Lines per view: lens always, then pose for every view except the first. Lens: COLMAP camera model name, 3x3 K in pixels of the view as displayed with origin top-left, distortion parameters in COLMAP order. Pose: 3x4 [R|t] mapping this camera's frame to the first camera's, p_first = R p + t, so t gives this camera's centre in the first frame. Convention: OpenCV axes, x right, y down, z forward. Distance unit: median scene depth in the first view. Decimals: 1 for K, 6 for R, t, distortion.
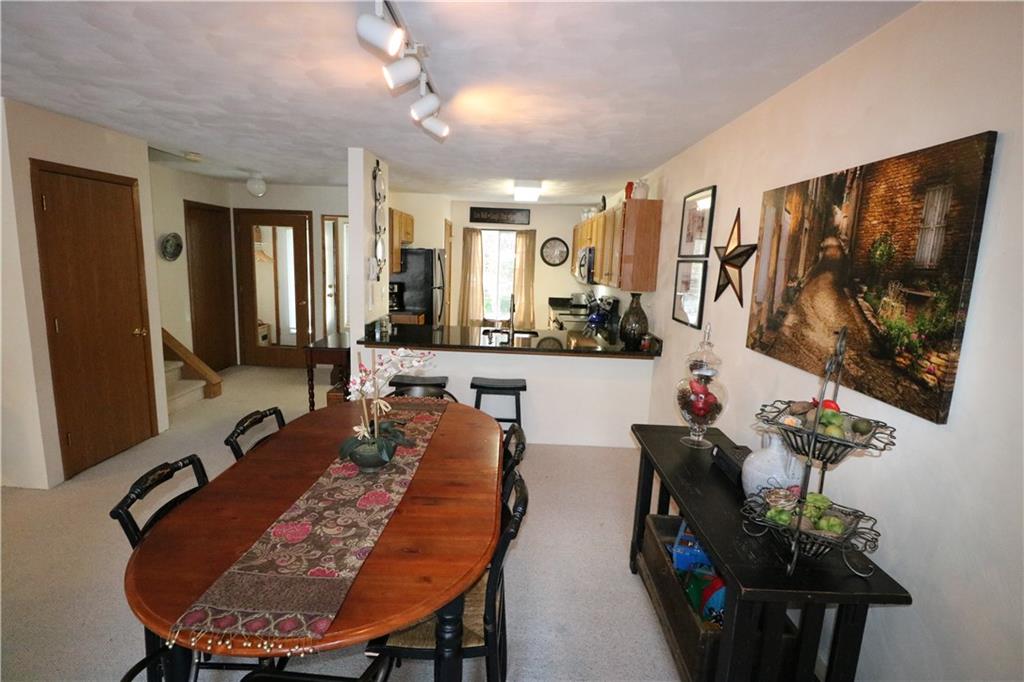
lens RADIAL K [[498.4, 0, 504.4], [0, 498.4, 336.9], [0, 0, 1]] dist [-0.004020, -0.008680]
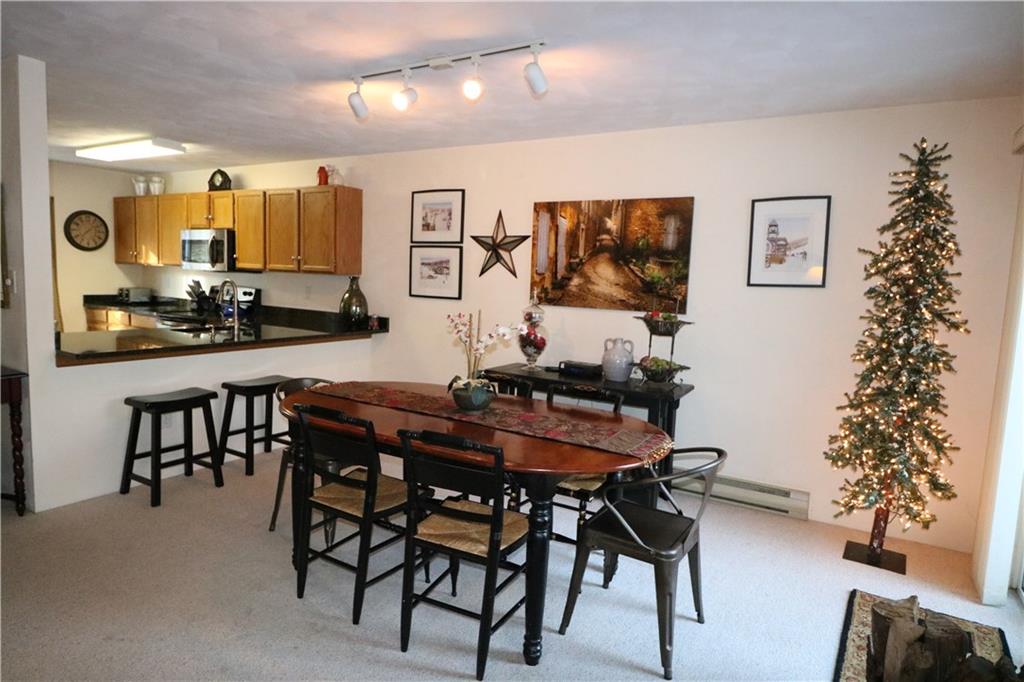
lens RADIAL K [[596.3, 0, 514.1], [0, 596.3, 336.7], [0, 0, 1]] dist [0.001382, -0.005587]
pose [[0.486046, -0.104097, 0.867711, -1.364685], [0.115506, 0.991822, 0.054286, 0.018721], [-0.866266, 0.073840, 0.494096, 0.194291]]
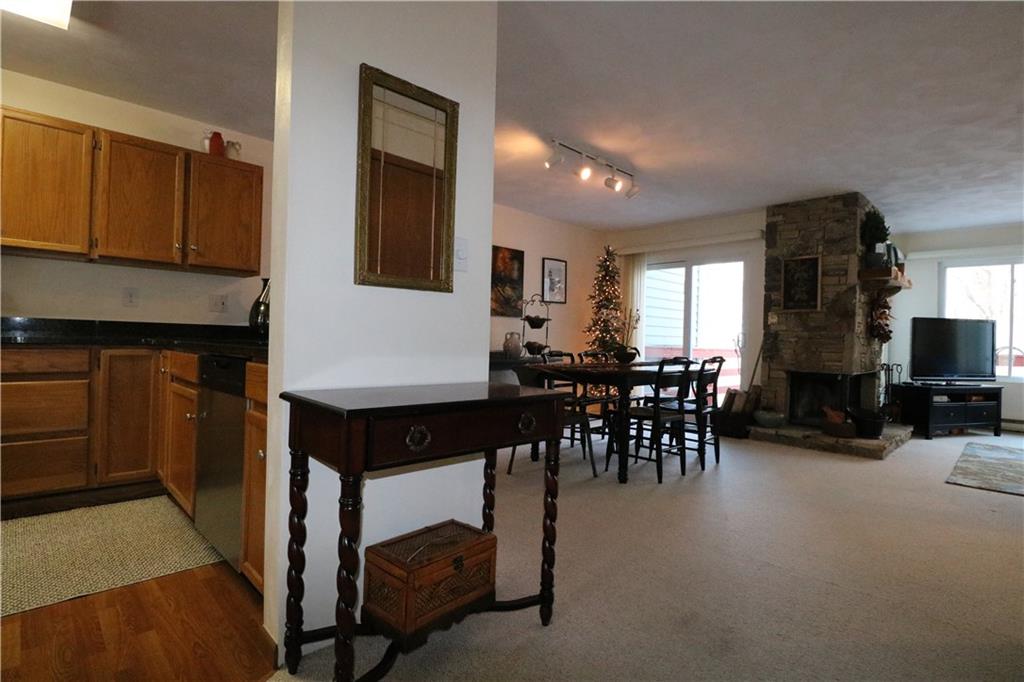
lens RADIAL K [[498.4, 0, 506.0], [0, 498.4, 338.5], [0, 0, 1]] dist [-0.004020, -0.008680]
pose [[-0.708878, -0.054596, 0.703215, -1.335156], [0.061241, 0.988470, 0.138477, -0.161191], [-0.702668, 0.141229, -0.697361, 2.702853]]
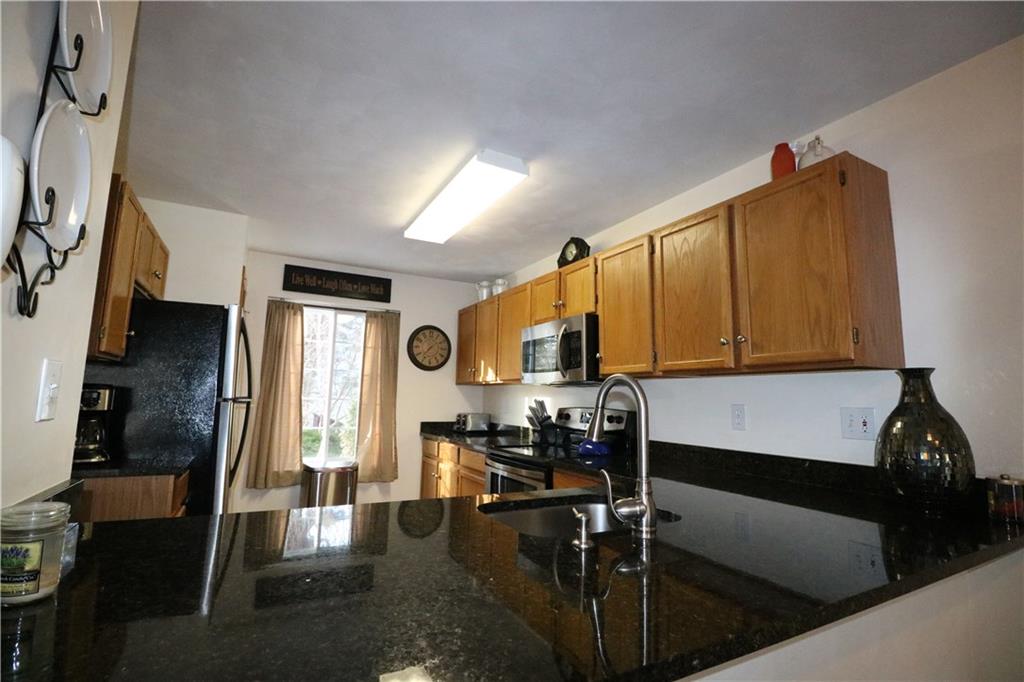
lens RADIAL K [[470.3, 0, 511.1], [0, 470.3, 338.4], [0, 0, 1]] dist [-0.004792, -0.010887]
pose [[0.867563, 0.046420, 0.495156, -0.394167], [0.090452, 0.964301, -0.248883, -0.096357], [-0.489032, 0.260709, 0.832393, 1.705950]]
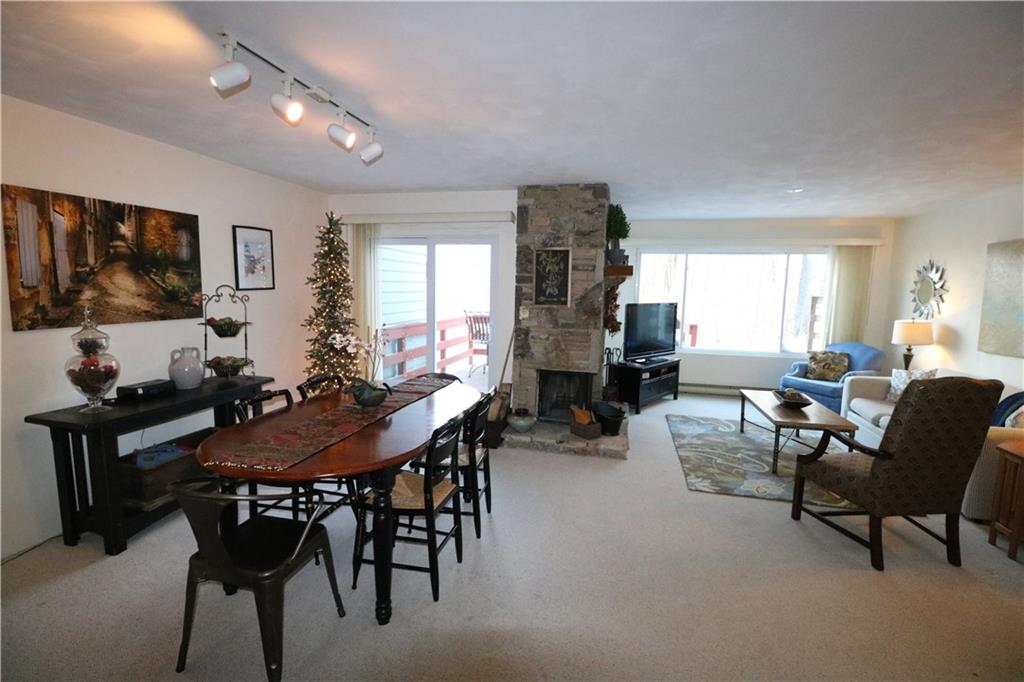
lens RADIAL K [[470.3, 0, 507.2], [0, 470.3, 339.7], [0, 0, 1]] dist [-0.004792, -0.010887]
pose [[-0.975577, -0.078856, 0.205015, -0.894650], [-0.020533, 0.961991, 0.272306, -0.304954], [-0.218695, 0.261446, -0.940116, 2.082503]]
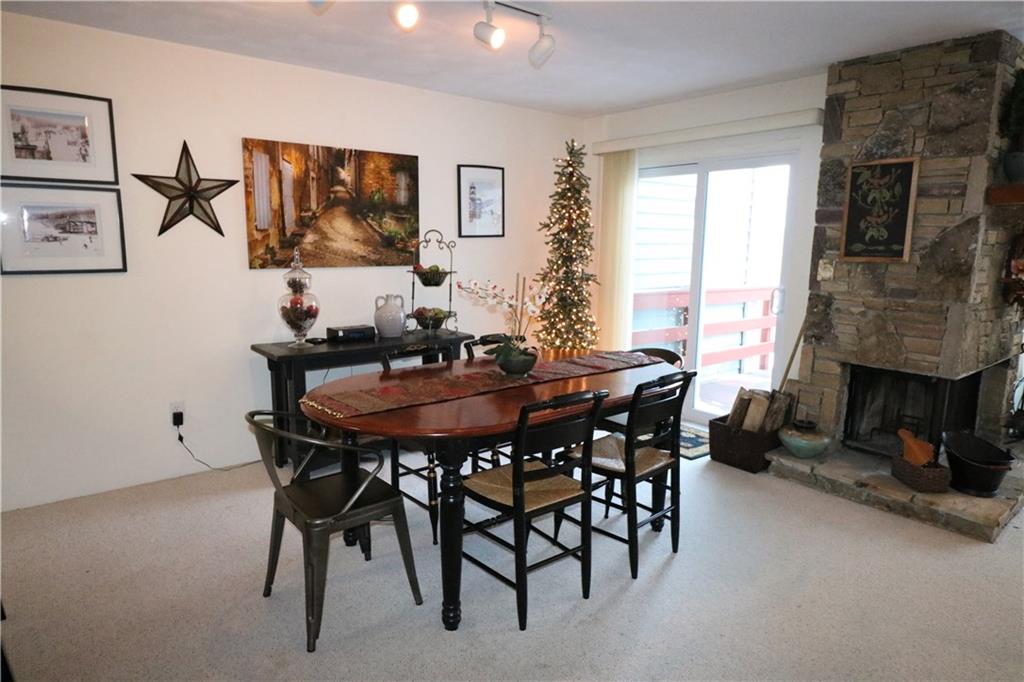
lens RADIAL K [[613.4, 0, 507.0], [0, 613.4, 337.1], [0, 0, 1]] dist [0.005228, -0.009350]
pose [[-0.651624, -0.162044, 0.741032, -1.265269], [0.085362, 0.955045, 0.283906, -0.231153], [-0.753724, 0.248256, -0.608498, 1.809211]]
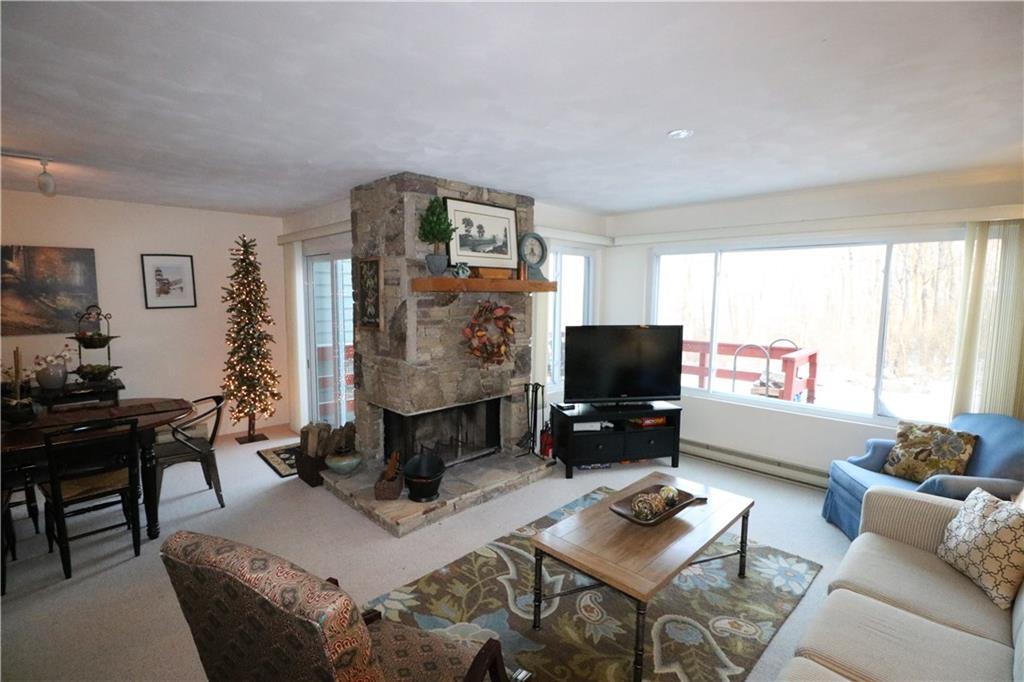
lens RADIAL K [[470.3, 0, 505.4], [0, 470.3, 341.3], [0, 0, 1]] dist [-0.004792, -0.010887]
pose [[-0.721037, -0.113522, 0.683534, -2.227175], [0.075037, 0.967893, 0.239903, -0.213488], [-0.688822, 0.224269, -0.689368, 0.864188]]
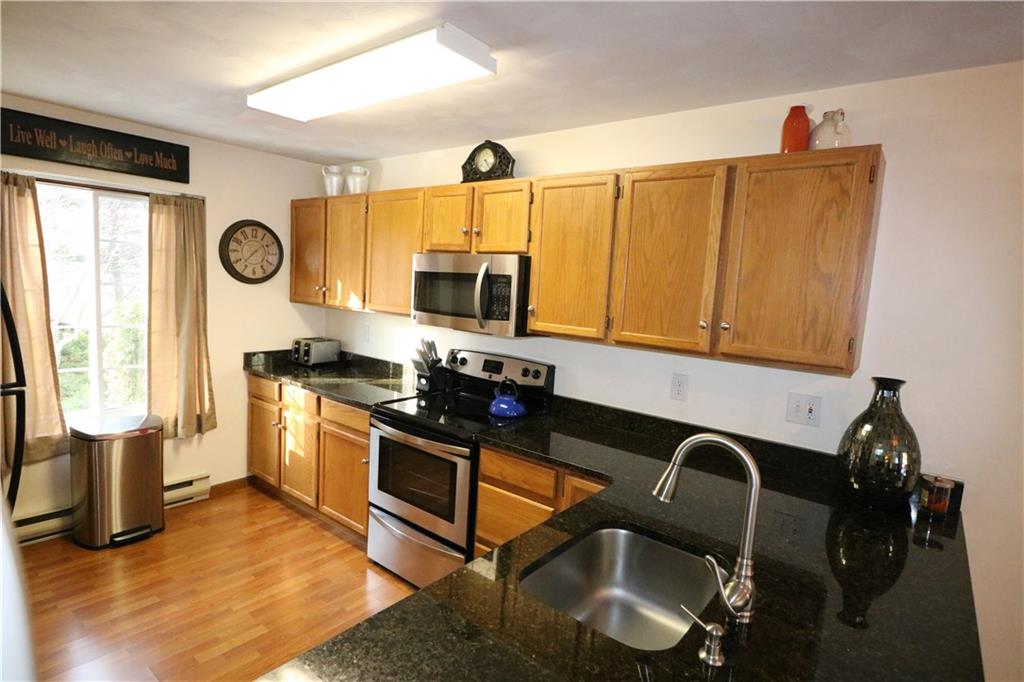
lens RADIAL K [[526.3, 0, 507.0], [0, 526.3, 340.8], [0, 0, 1]] dist [-0.010614, -0.000052]
pose [[0.603319, -0.091115, 0.792278, -0.550522], [0.092498, 0.994742, 0.043962, -0.340770], [-0.792118, 0.046761, 0.608574, 1.992212]]
